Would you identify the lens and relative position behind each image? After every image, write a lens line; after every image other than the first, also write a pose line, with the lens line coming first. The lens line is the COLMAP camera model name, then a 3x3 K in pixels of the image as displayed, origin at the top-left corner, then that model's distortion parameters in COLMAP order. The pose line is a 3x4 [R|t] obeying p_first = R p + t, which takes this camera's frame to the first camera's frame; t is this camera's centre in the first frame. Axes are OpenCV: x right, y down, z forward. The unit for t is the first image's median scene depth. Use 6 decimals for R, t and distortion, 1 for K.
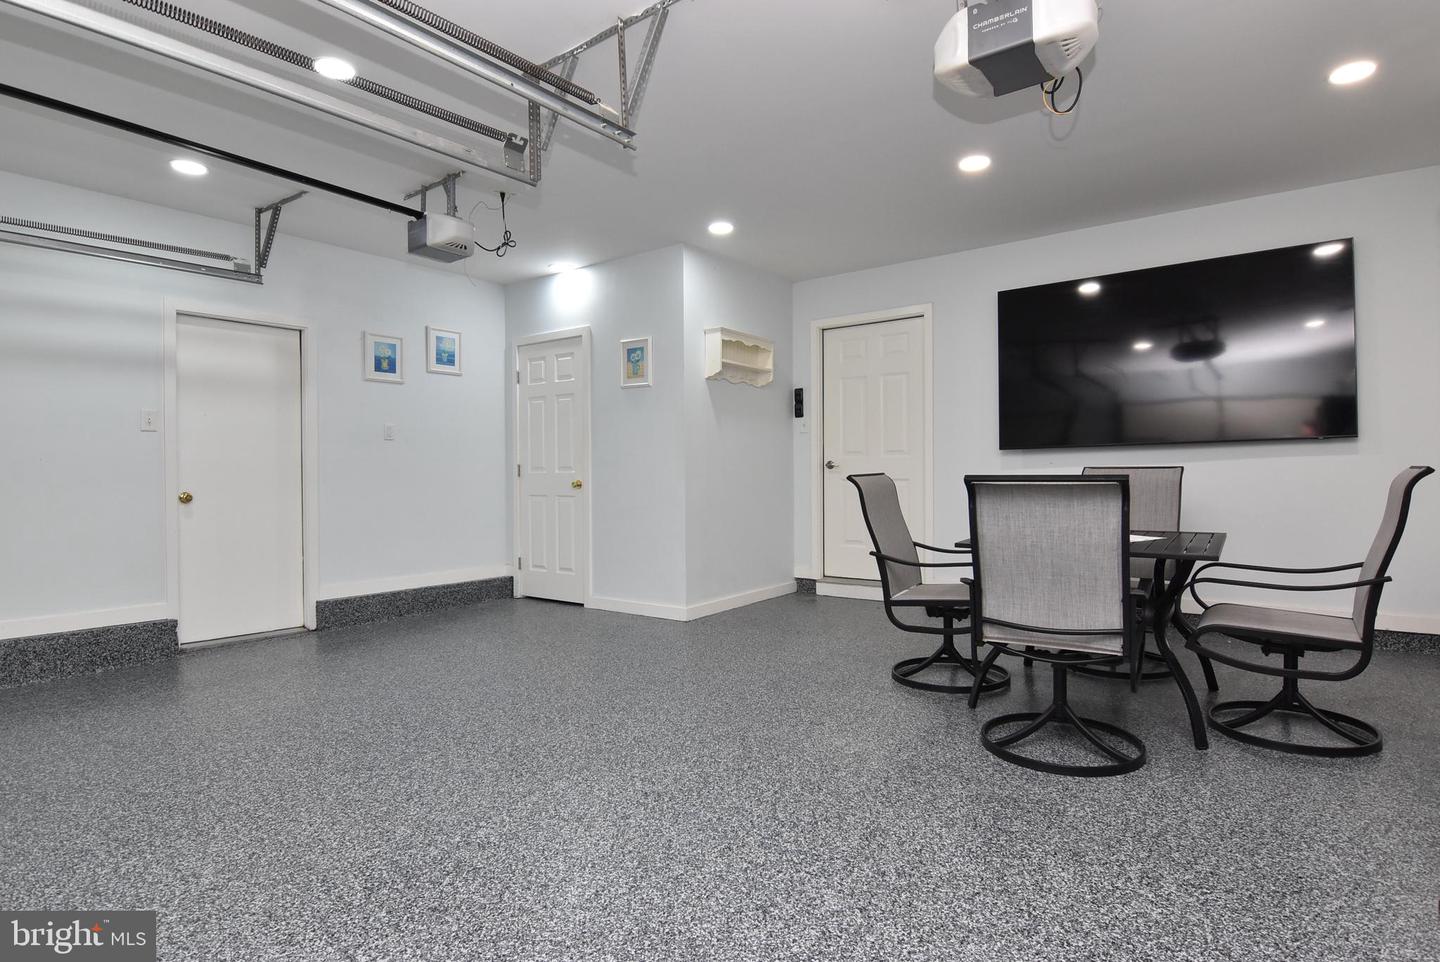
lens RADIAL K [[760.5, 0, 720.0], [0, 760.5, 481.0], [0, 0, 1]] dist [-0.019615, -0.000391]
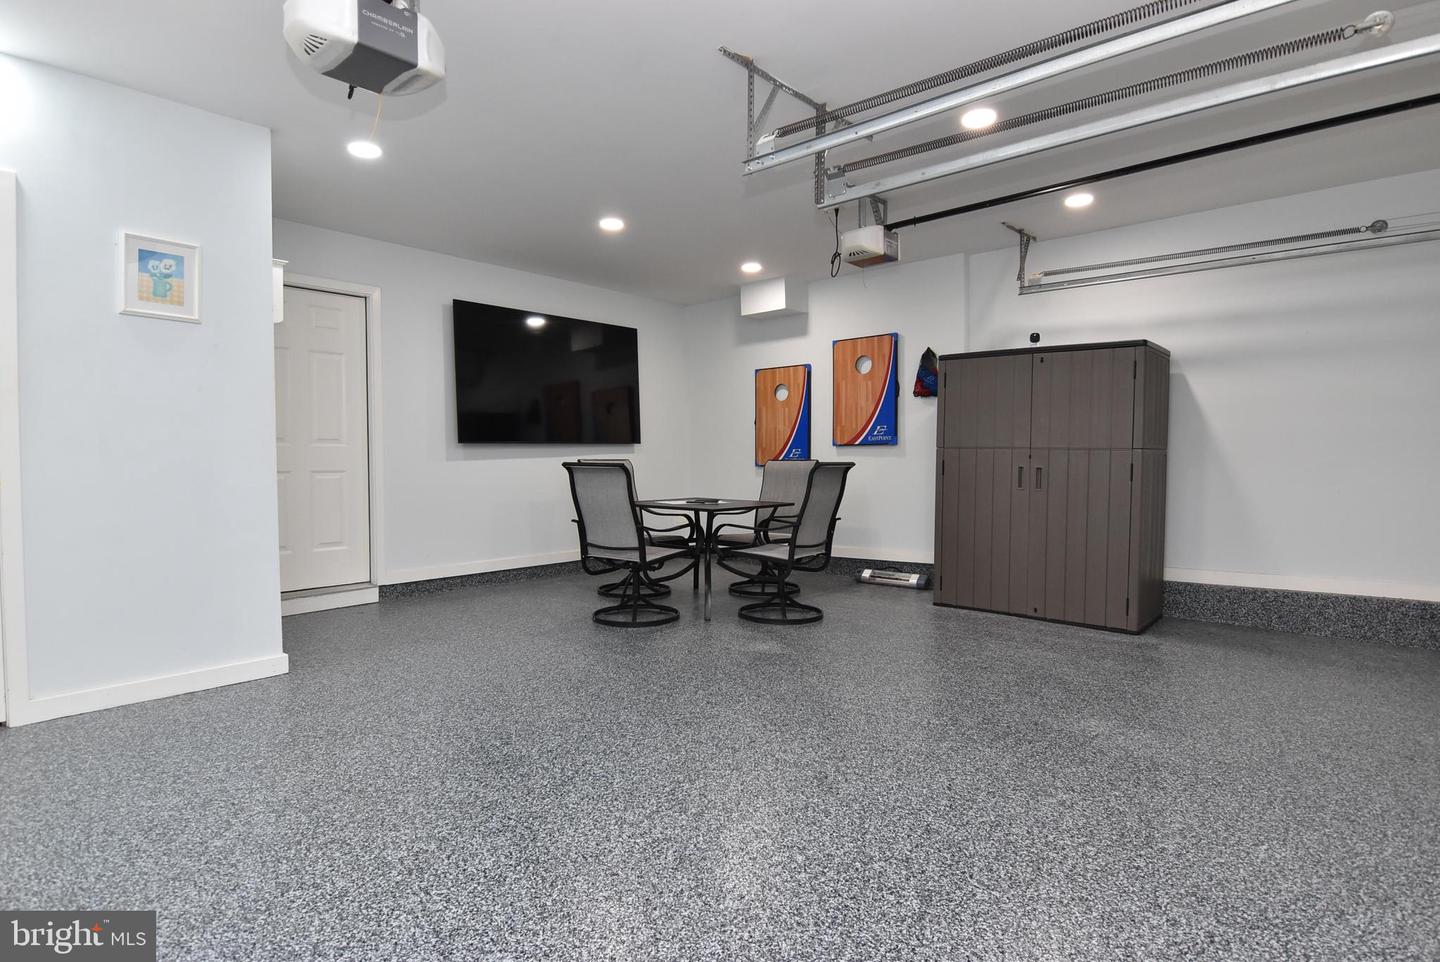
lens RADIAL K [[760.5, 0, 720.0], [0, 760.5, 481.0], [0, 0, 1]] dist [-0.019615, -0.000391]
pose [[0.065458, -0.016900, 0.997712, -0.804204], [0.011846, 0.999799, 0.016159, 0.002282], [-0.997785, 0.010761, 0.065645, 0.615188]]
